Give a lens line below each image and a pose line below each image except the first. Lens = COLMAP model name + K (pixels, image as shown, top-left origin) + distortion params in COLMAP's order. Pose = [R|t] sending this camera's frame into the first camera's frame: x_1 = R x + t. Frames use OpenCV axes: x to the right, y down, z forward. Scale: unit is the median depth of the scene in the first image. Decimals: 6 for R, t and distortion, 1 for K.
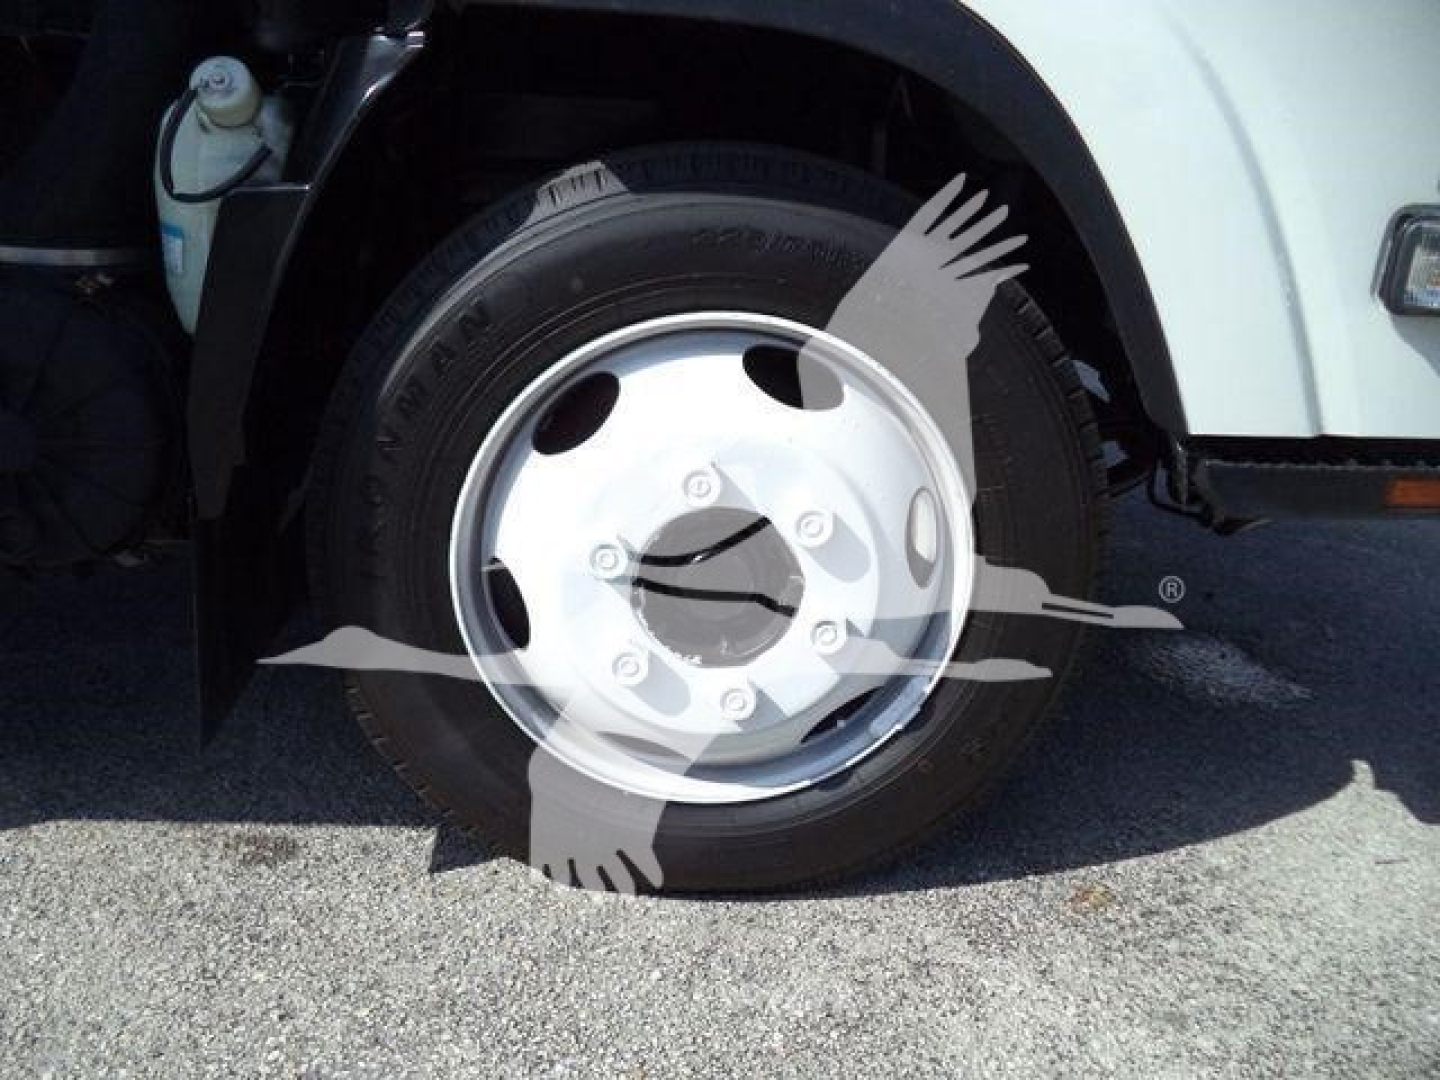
lens RADIAL K [[1178.5, 0, 720.8], [0, 1178.5, 540.1], [0, 0, 1]] dist [-0.032616, 0.009580]
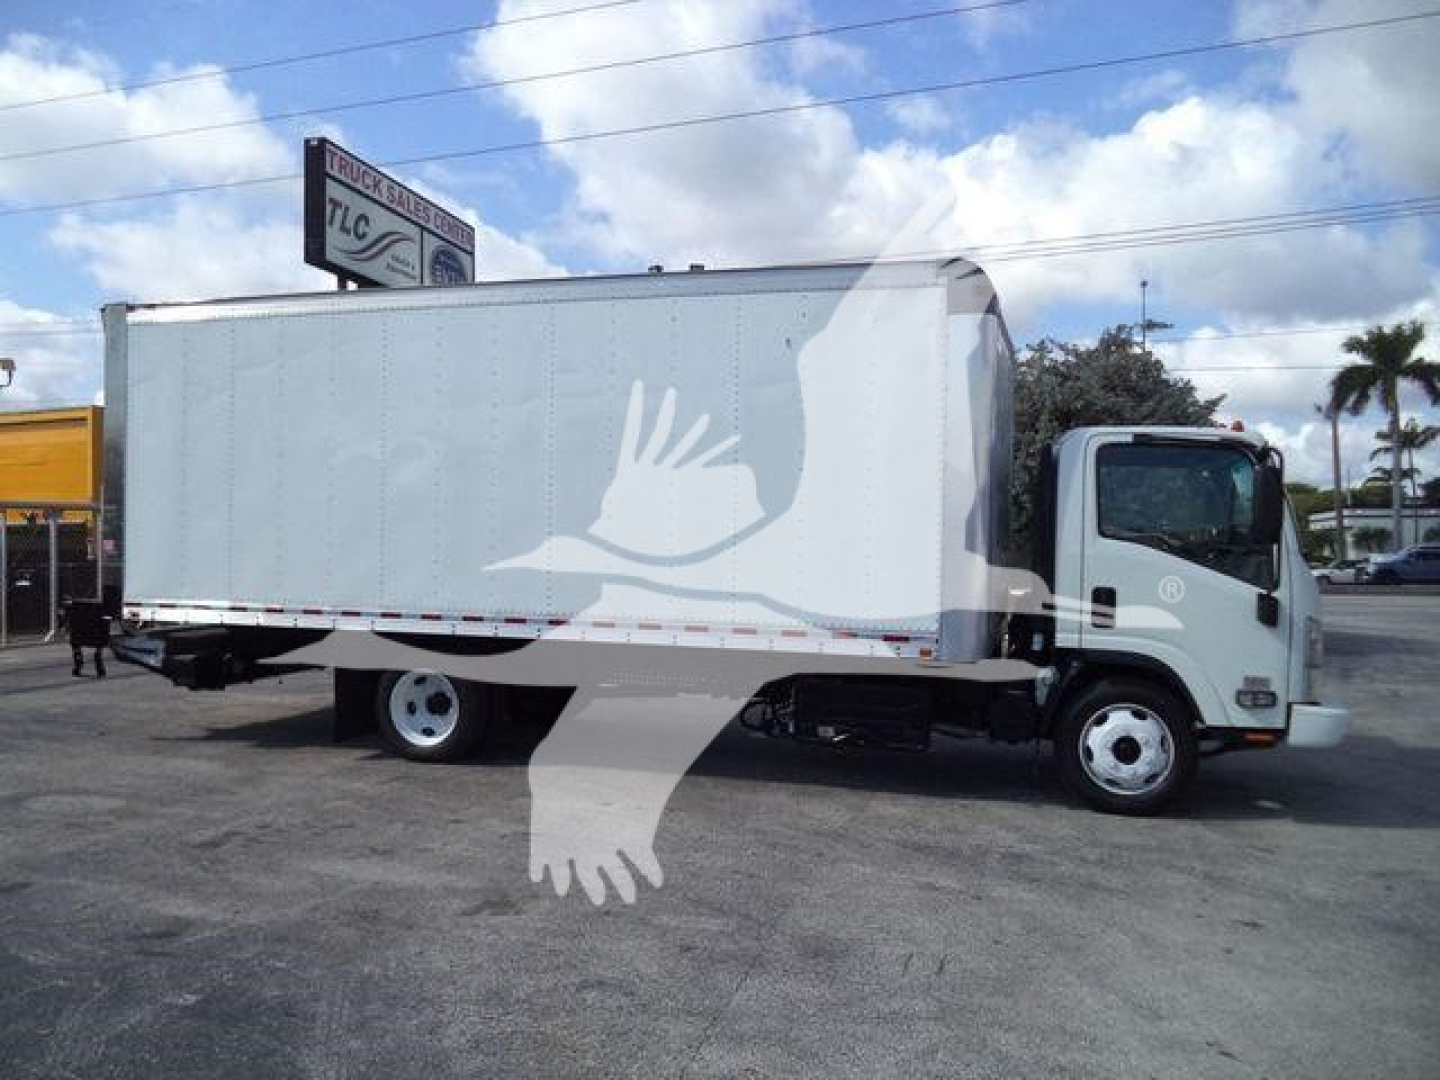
lens RADIAL K [[1178.5, 0, 712.5], [0, 1178.5, 545.7], [0, 0, 1]] dist [-0.032616, 0.009580]
pose [[0.948381, -0.019771, -0.316515, -0.089177], [-0.097400, 0.931657, -0.350040, 1.335339], [0.301804, 0.362800, 0.881641, -5.143824]]
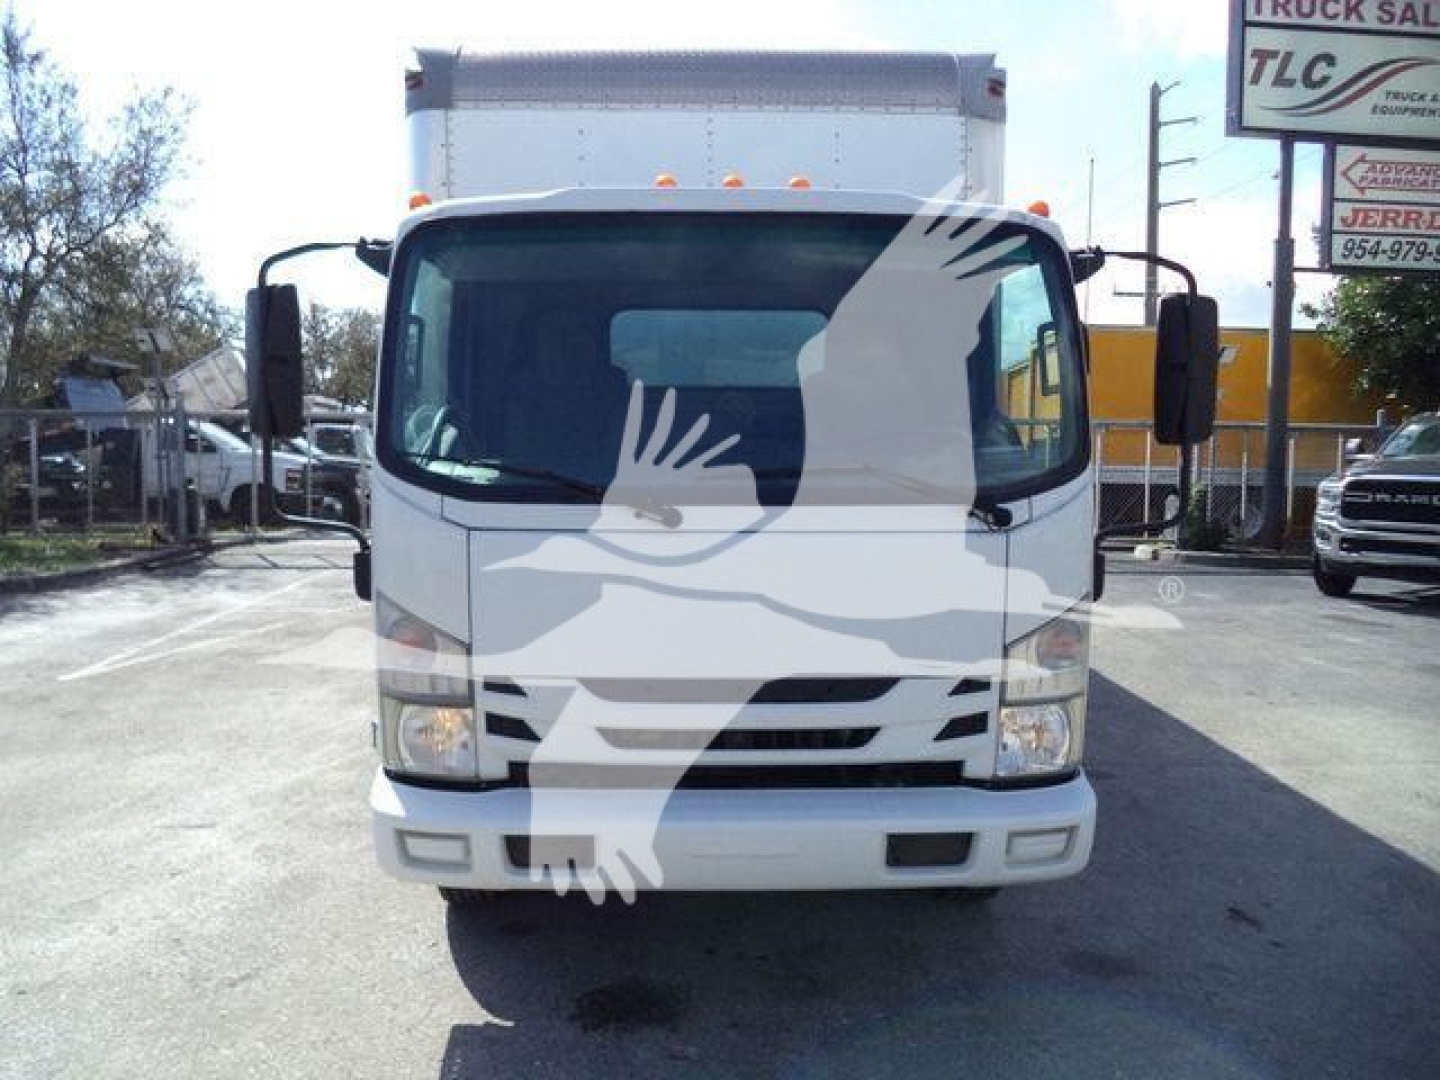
lens RADIAL K [[1178.5, 0, 694.7], [0, 1178.5, 550.5], [0, 0, 1]] dist [-0.032616, 0.009580]
pose [[0.026657, 0.057538, -0.997987, 3.526260], [-0.373598, 0.926573, 0.043442, -1.050366], [0.927208, 0.371688, 0.046195, 1.263584]]
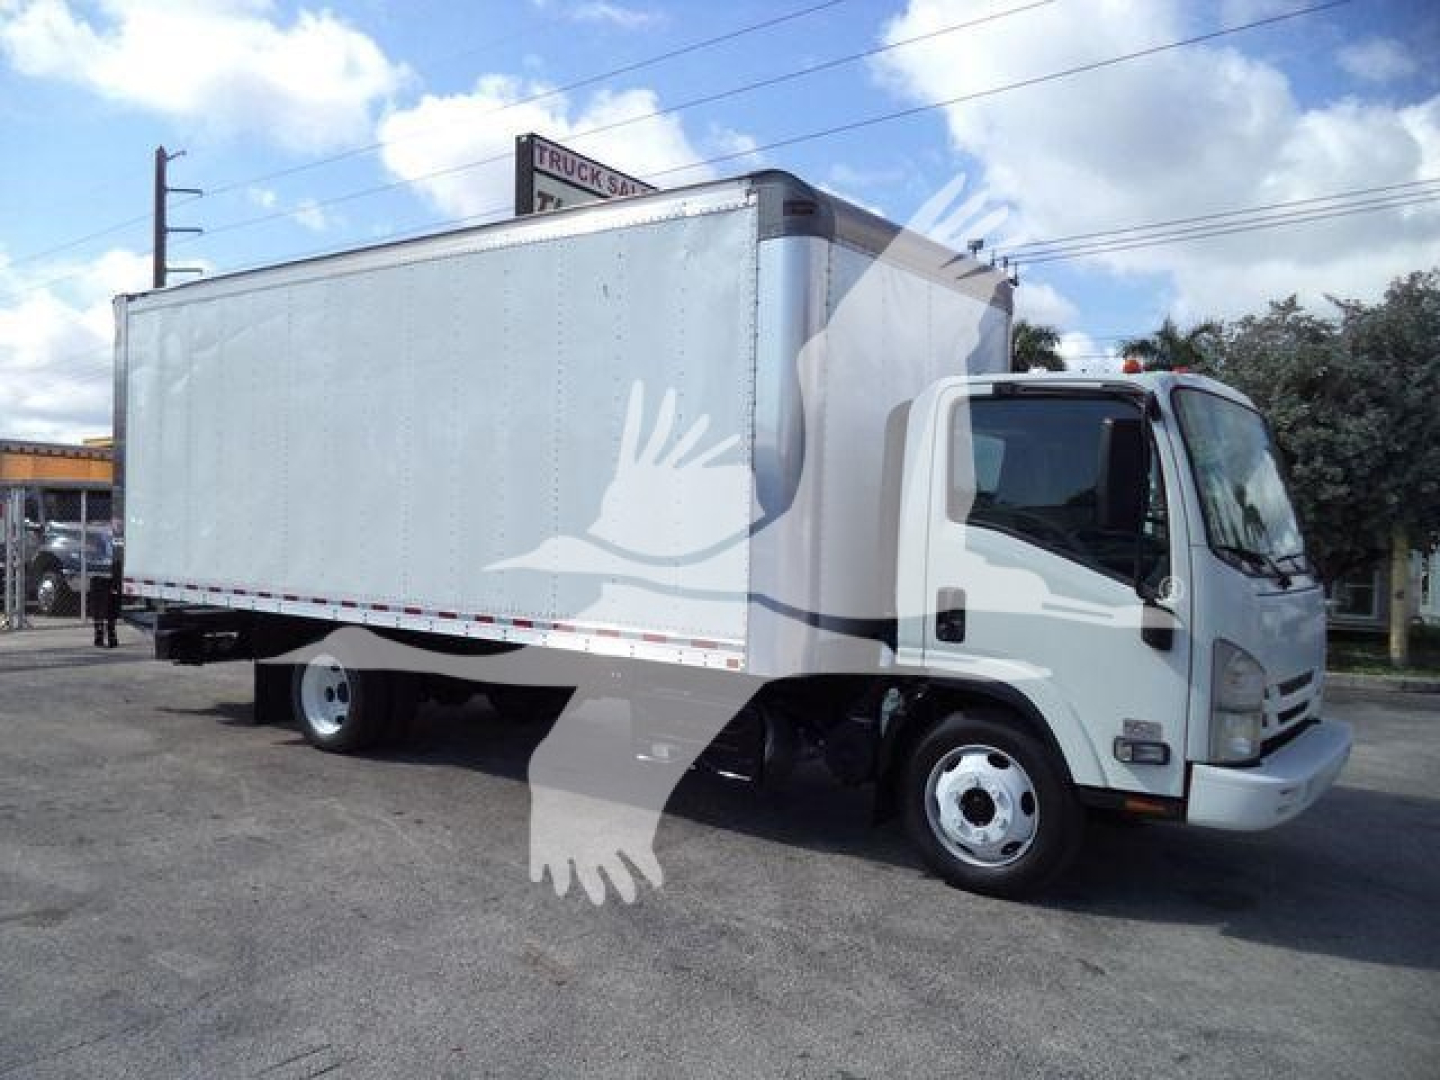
lens RADIAL K [[1178.5, 0, 710.9], [0, 1178.5, 542.5], [0, 0, 1]] dist [-0.032616, 0.009580]
pose [[0.789820, -0.004911, -0.613319, 1.897738], [-0.222821, 0.929348, -0.294385, 0.633878], [0.571432, 0.369172, 0.732924, -3.145009]]
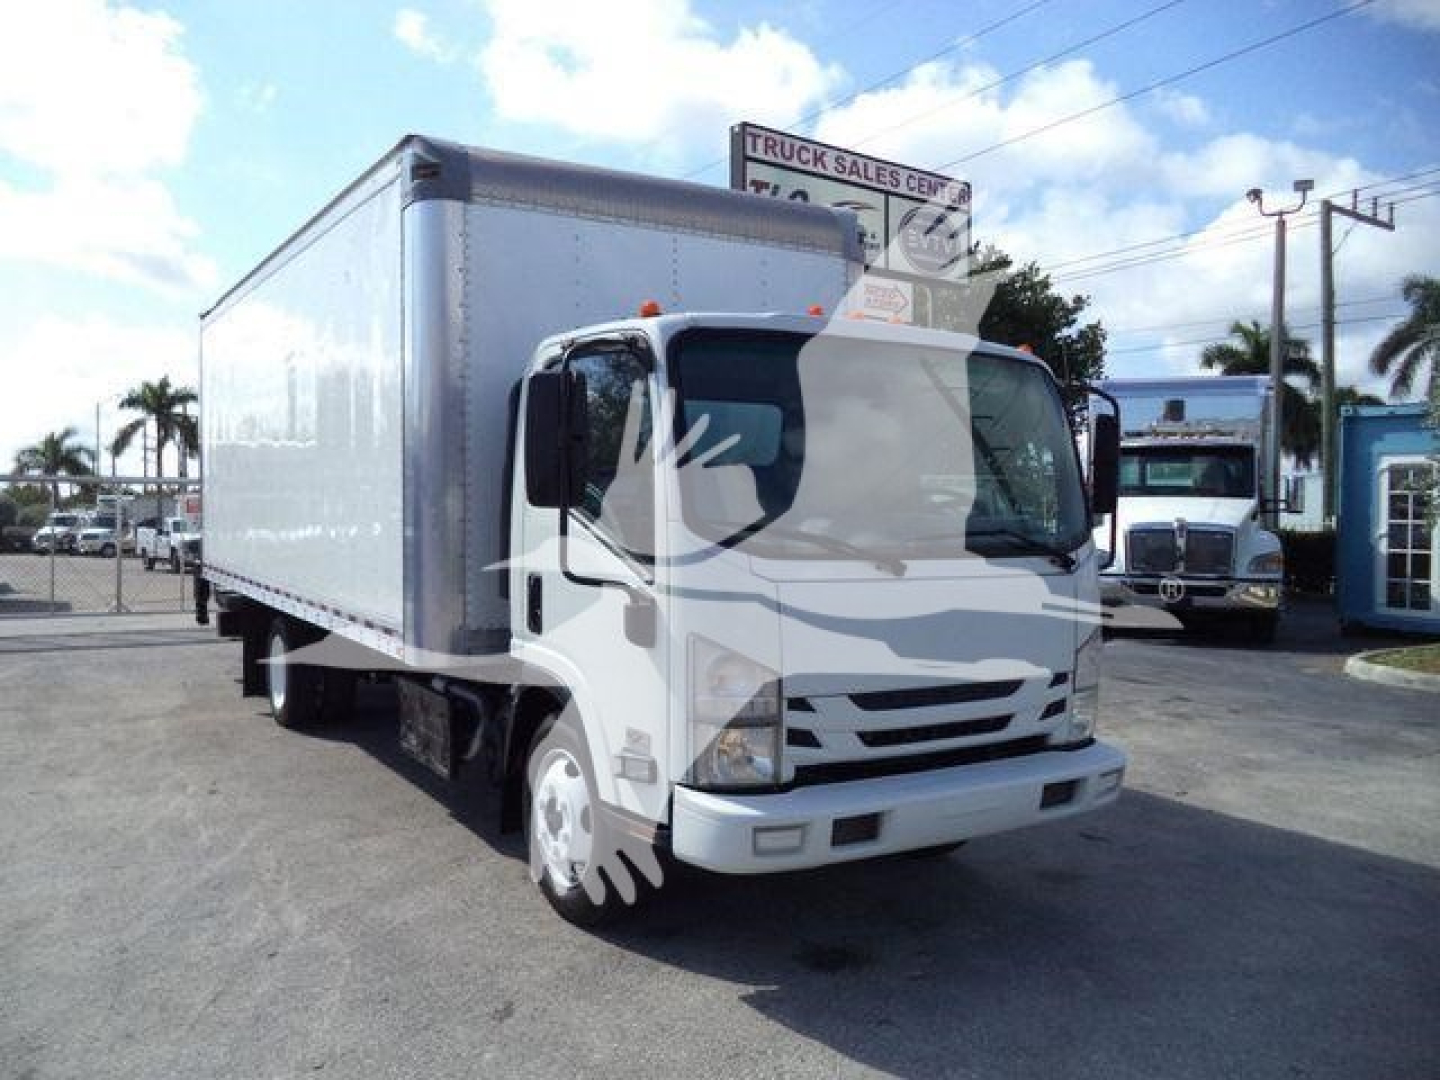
lens RADIAL K [[1178.5, 0, 718.0], [0, 1178.5, 538.7], [0, 0, 1]] dist [-0.032616, 0.009580]
pose [[0.525645, -0.003877, -0.850695, 3.612048], [-0.308901, 0.930866, -0.195112, -0.233327], [0.792639, 0.365340, 0.488108, -0.825669]]
